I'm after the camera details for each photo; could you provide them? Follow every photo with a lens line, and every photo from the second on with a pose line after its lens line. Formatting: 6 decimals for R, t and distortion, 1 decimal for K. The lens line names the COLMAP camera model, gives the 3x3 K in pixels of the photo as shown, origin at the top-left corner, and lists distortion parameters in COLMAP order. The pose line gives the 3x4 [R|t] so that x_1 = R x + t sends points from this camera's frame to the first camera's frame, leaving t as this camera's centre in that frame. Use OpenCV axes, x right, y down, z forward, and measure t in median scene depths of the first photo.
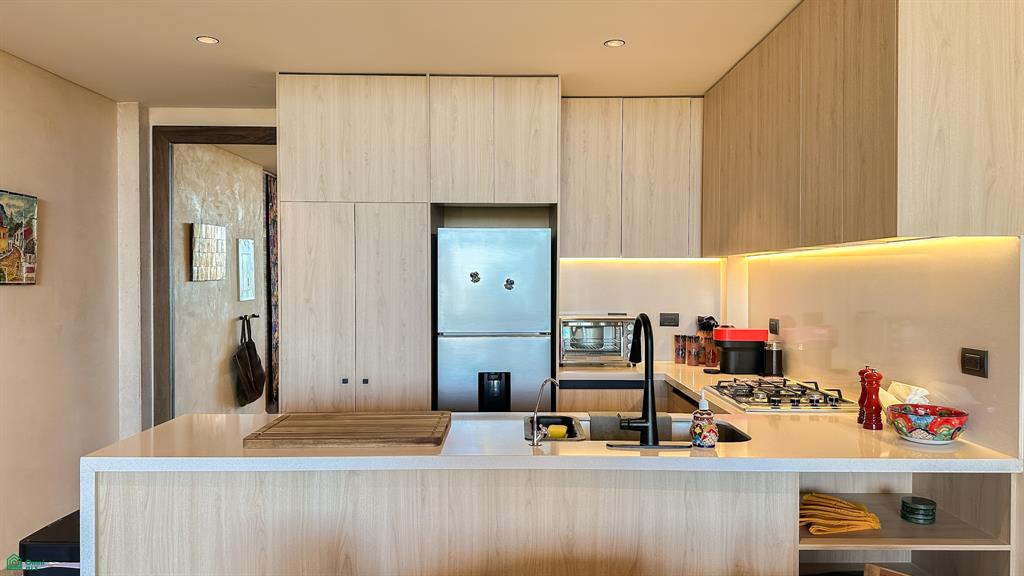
lens RADIAL K [[736.0, 0, 512.6], [0, 736.0, 284.0], [0, 0, 1]] dist [0.105752, -0.136779]
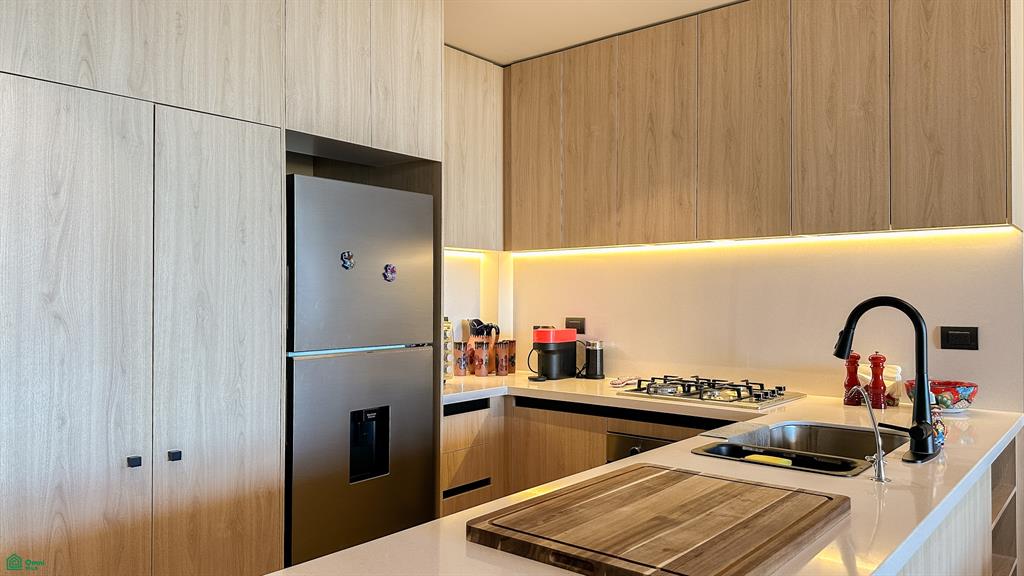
lens RADIAL K [[736.6, 0, 530.3], [0, 736.6, 277.5], [0, 0, 1]] dist [0.091632, -0.137196]
pose [[0.634715, 0.019409, 0.772503, -0.440363], [0.005421, 0.999548, -0.029568, 0.025342], [-0.772728, 0.022956, 0.634322, 0.479123]]
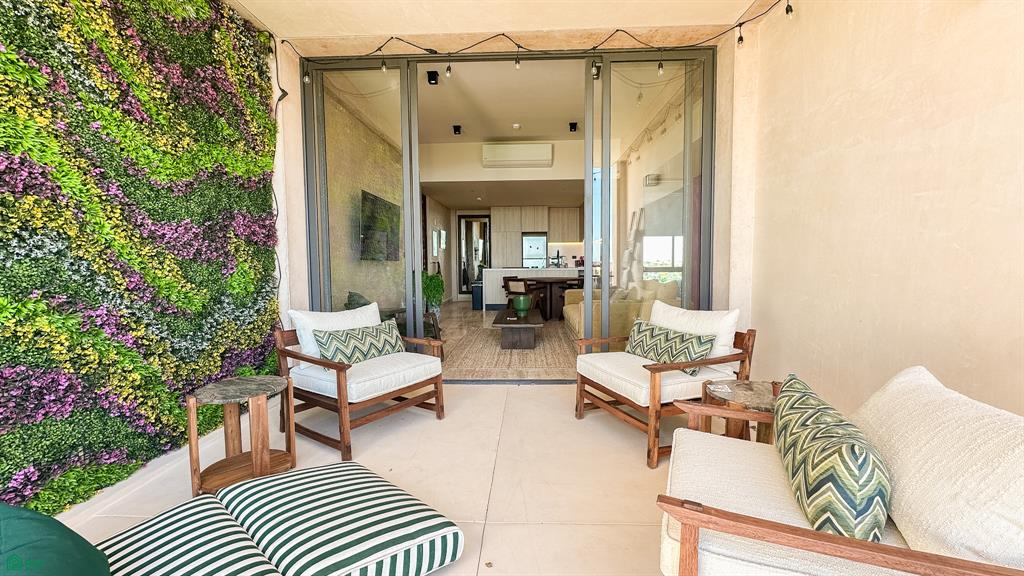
lens RADIAL K [[407.1, 0, 511.8], [0, 407.1, 289.3], [0, 0, 1]] dist [-0.002826, 0.000030]
pose [[0.998368, -0.007993, -0.056551, -0.024985], [0.011540, 0.997967, 0.062683, 0.100076], [0.055935, -0.063233, 0.996430, -1.711222]]
